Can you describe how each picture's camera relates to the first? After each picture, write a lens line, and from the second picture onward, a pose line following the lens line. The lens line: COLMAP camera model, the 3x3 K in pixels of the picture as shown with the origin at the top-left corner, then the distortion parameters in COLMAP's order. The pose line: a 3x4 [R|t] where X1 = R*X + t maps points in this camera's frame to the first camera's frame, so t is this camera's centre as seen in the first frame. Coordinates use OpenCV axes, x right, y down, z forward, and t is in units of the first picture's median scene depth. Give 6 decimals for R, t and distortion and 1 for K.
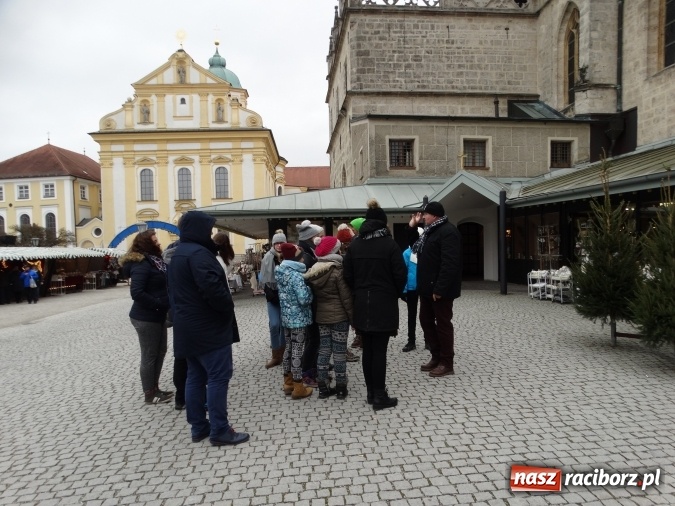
lens RADIAL K [[430.3, 0, 337.5], [0, 430.3, 253.0], [0, 0, 1]] dist [-0.001643, -0.000468]
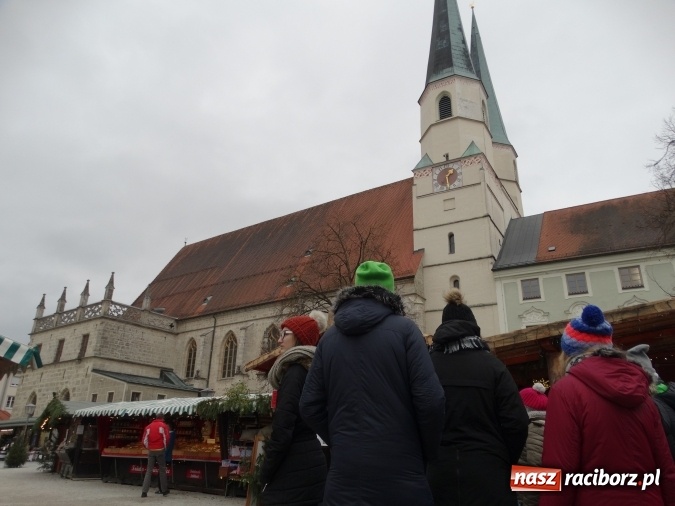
lens RADIAL K [[497.2, 0, 337.5], [0, 497.2, 253.0], [0, 0, 1]] dist [0.001905, 0.000459]
pose [[0.583972, 0.313250, 0.748900, -1.180547], [0.011480, 0.919268, -0.393464, 0.099167], [-0.811692, 0.238370, 0.533231, -1.229366]]
